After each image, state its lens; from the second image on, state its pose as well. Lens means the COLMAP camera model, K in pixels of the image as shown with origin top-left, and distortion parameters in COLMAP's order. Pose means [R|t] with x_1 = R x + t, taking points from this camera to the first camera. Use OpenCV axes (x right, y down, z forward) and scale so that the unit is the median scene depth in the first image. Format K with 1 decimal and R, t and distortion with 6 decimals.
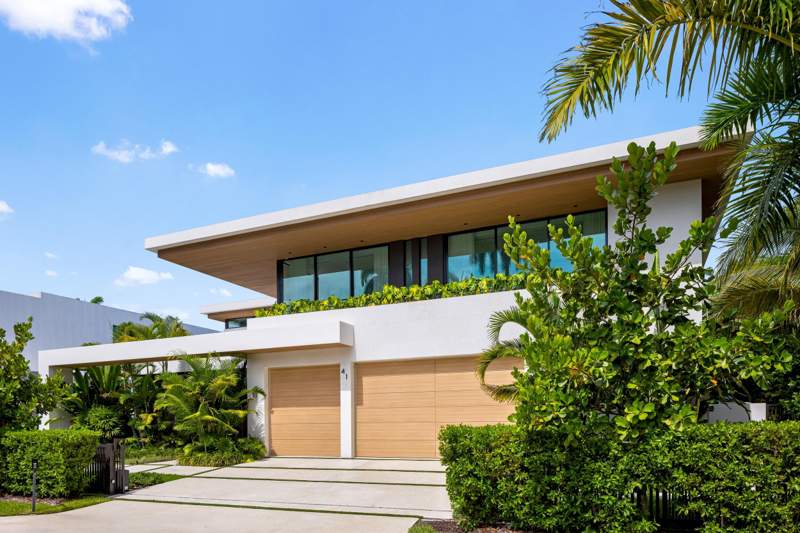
lens RADIAL K [[561.9, 0, 400.2], [0, 561.9, 298.2], [0, 0, 1]] dist [-0.006295, -0.003403]
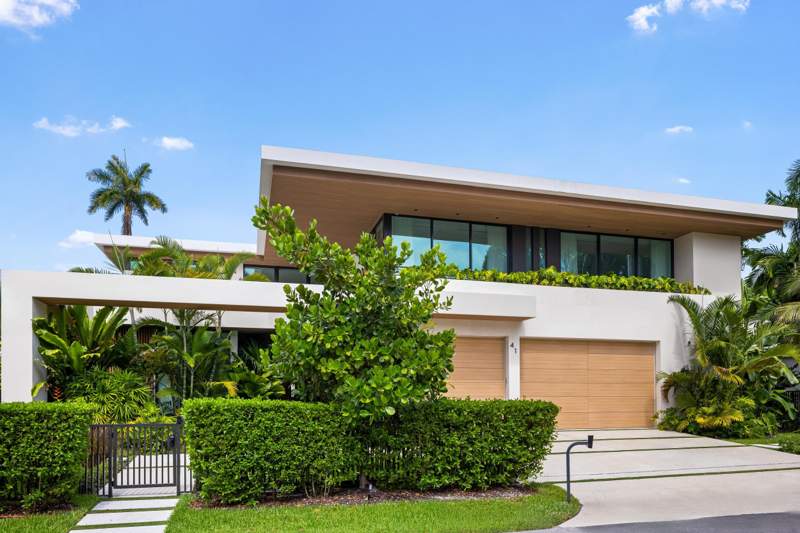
lens RADIAL K [[550.4, 0, 400.0], [0, 550.4, 266.5], [0, 0, 1]] dist [-0.003650, -0.001386]
pose [[0.750359, 0.163532, 0.640483, -0.906732], [-0.146984, 0.985936, -0.079536, 0.099503], [-0.644482, -0.034460, 0.763843, 0.381012]]
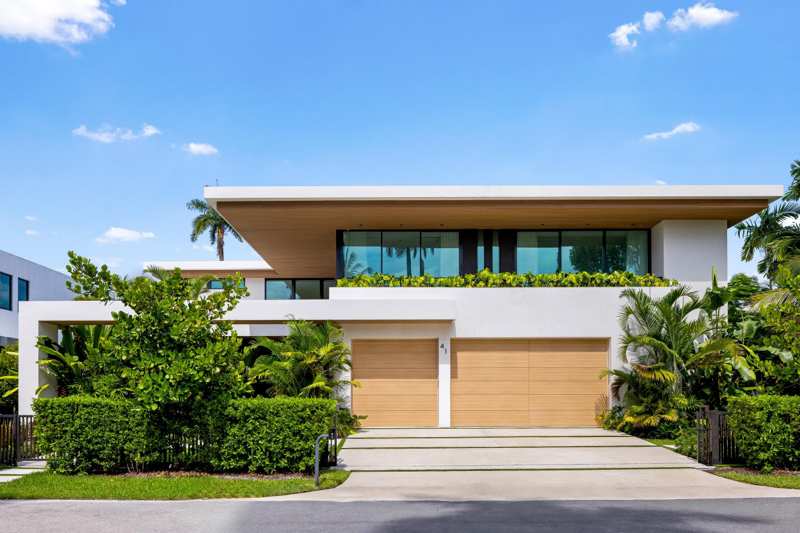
lens RADIAL K [[556.4, 0, 400.2], [0, 556.4, 256.3], [0, 0, 1]] dist [-0.002045, -0.002732]
pose [[0.905789, 0.111890, 0.408689, -0.625259], [-0.098621, 0.993687, -0.053473, 0.025175], [-0.412092, 0.008130, 0.911106, 0.067102]]
